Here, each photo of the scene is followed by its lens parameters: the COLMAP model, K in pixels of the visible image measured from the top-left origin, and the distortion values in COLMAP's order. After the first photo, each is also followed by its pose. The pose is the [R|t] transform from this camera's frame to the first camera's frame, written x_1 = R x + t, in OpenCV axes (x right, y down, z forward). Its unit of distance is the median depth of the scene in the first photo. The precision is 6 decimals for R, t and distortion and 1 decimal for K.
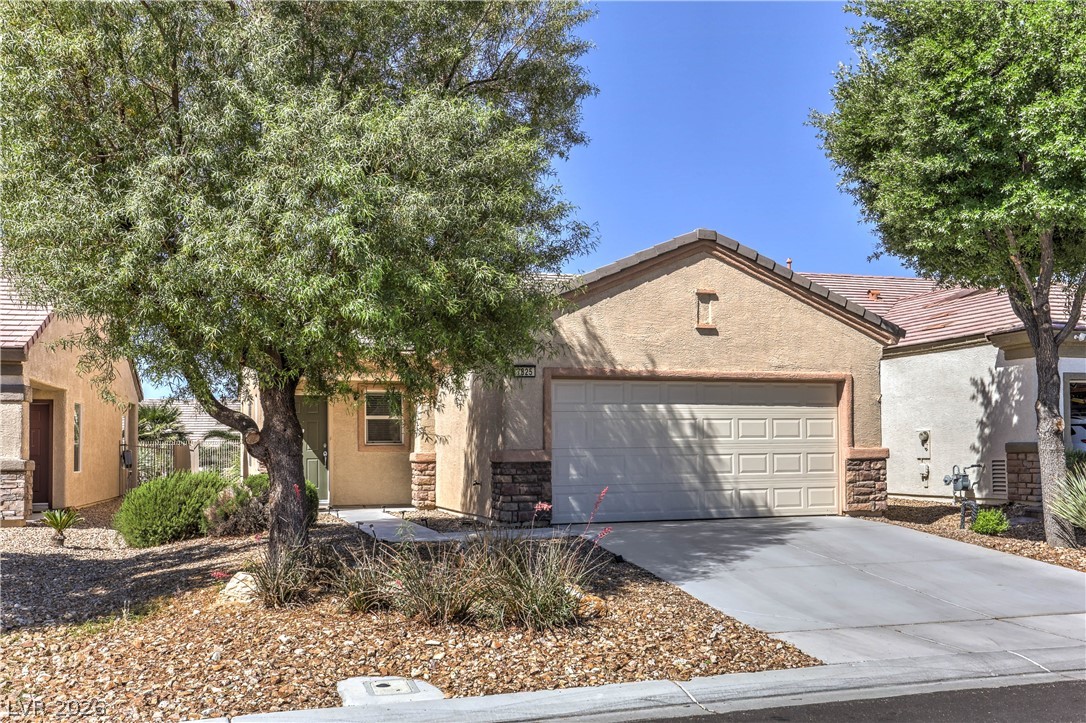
lens RADIAL K [[1027.3, 0, 542.4], [0, 1027.3, 363.7], [0, 0, 1]] dist [0.011305, 0.002485]
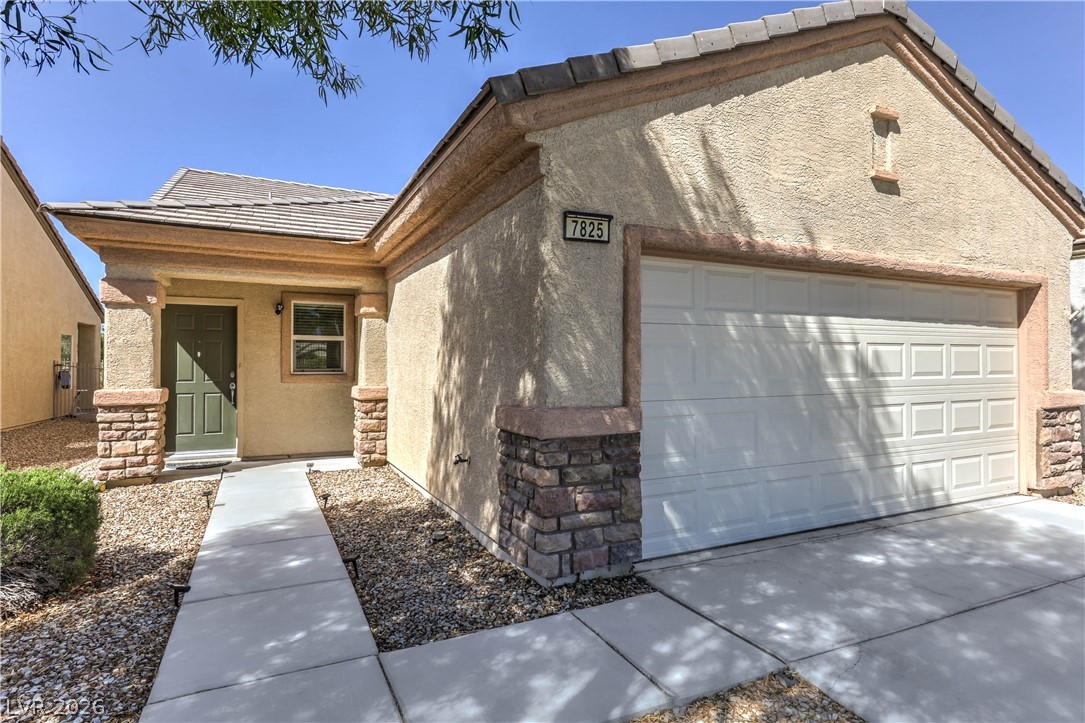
lens RADIAL K [[591.2, 0, 544.6], [0, 591.2, 350.5], [0, 0, 1]] dist [-0.000316, -0.000709]
pose [[0.989633, 0.010866, 0.143206, -0.067043], [-0.019739, 0.997962, 0.060688, 0.041594], [-0.142255, -0.062885, 0.987830, 0.709752]]
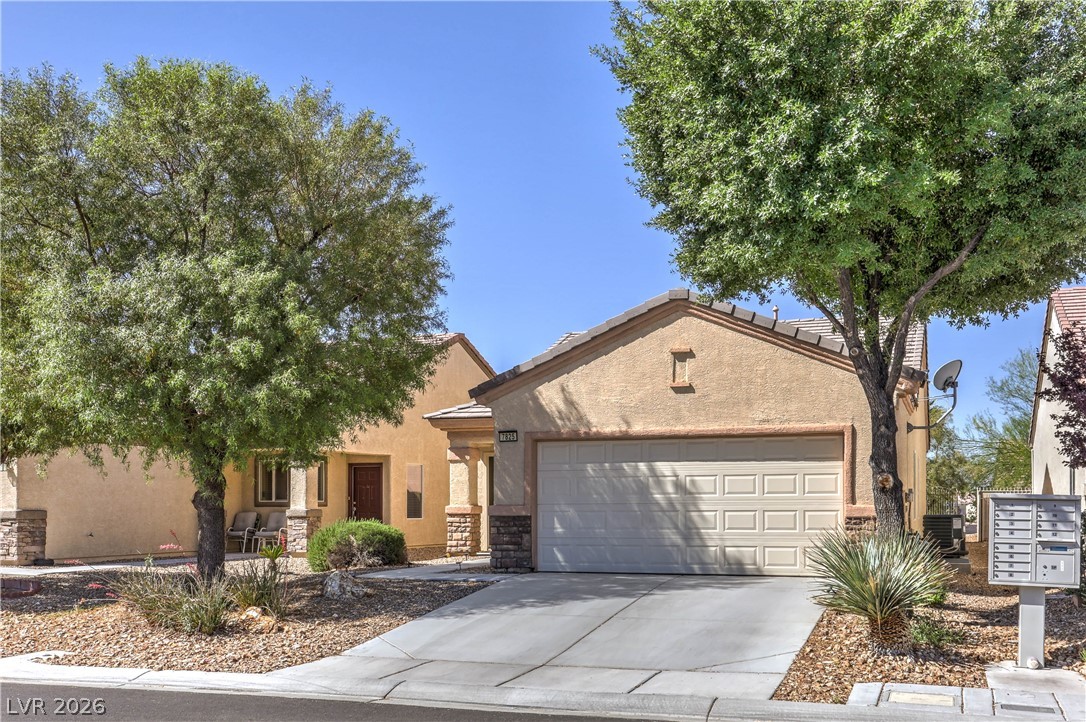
lens RADIAL K [[1059.5, 0, 543.0], [0, 1059.5, 430.2], [0, 0, 1]] dist [0.001966, -0.000974]
pose [[0.788095, -0.035999, -0.614500, 0.696228], [0.047811, 0.998852, 0.002802, -0.001034], [0.613694, -0.031588, 0.788912, 0.090609]]
